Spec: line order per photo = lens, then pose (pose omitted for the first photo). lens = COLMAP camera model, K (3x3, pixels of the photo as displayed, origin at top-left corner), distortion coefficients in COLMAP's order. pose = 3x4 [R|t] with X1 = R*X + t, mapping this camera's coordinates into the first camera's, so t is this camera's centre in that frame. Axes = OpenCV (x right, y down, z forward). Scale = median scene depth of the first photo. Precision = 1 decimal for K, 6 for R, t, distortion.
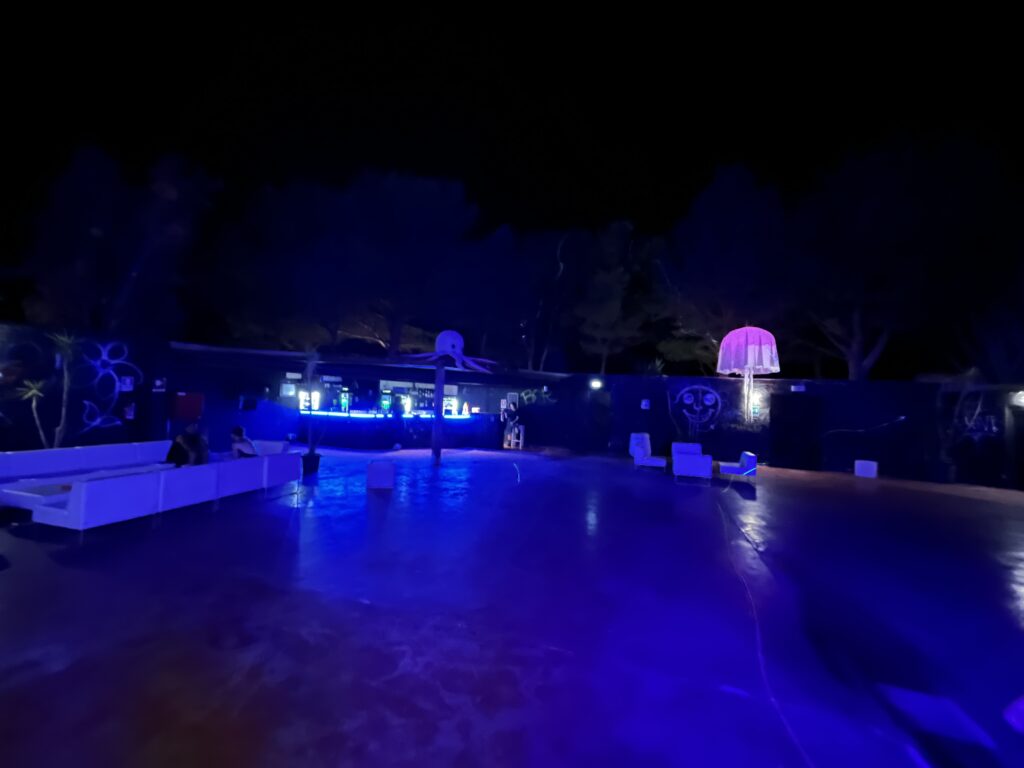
lens RADIAL K [[417.4, 0, 512.0], [0, 417.4, 384.0], [0, 0, 1]] dist [-0.000474, -0.000001]
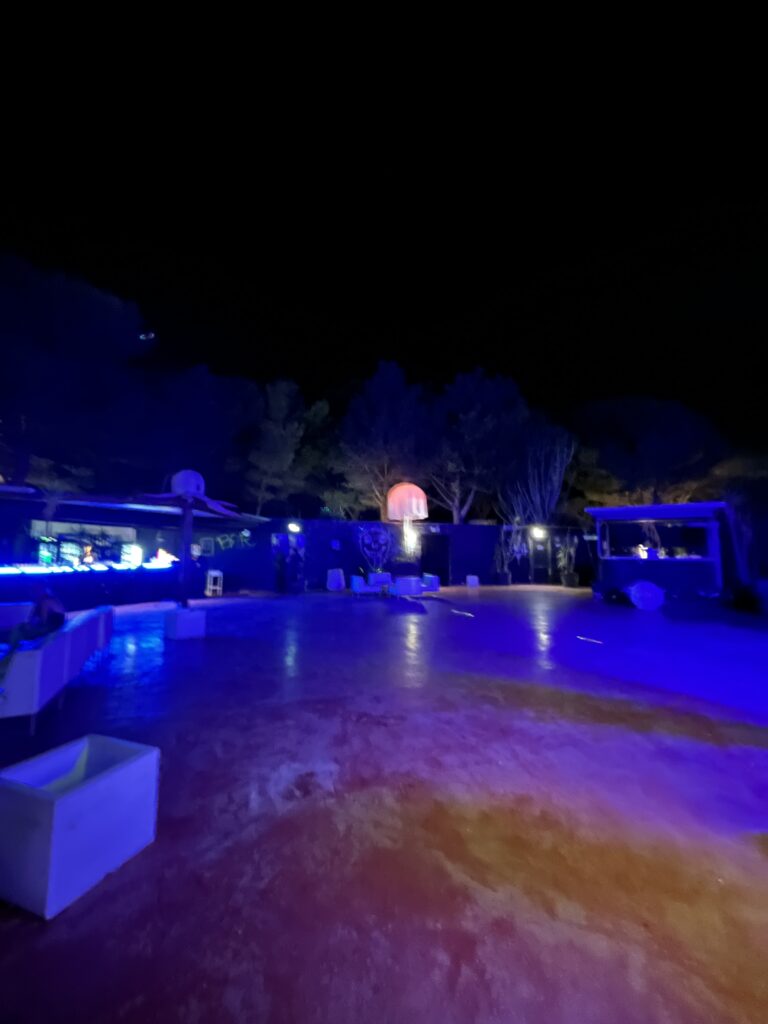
lens RADIAL K [[417.4, 0, 384.0], [0, 417.4, 512.0], [0, 0, 1]] dist [-0.000474, -0.000001]
pose [[0.777756, 0.016722, 0.628344, -0.320942], [0.011924, 0.999074, -0.041347, 0.007074], [-0.628453, 0.039650, 0.776836, 0.000836]]
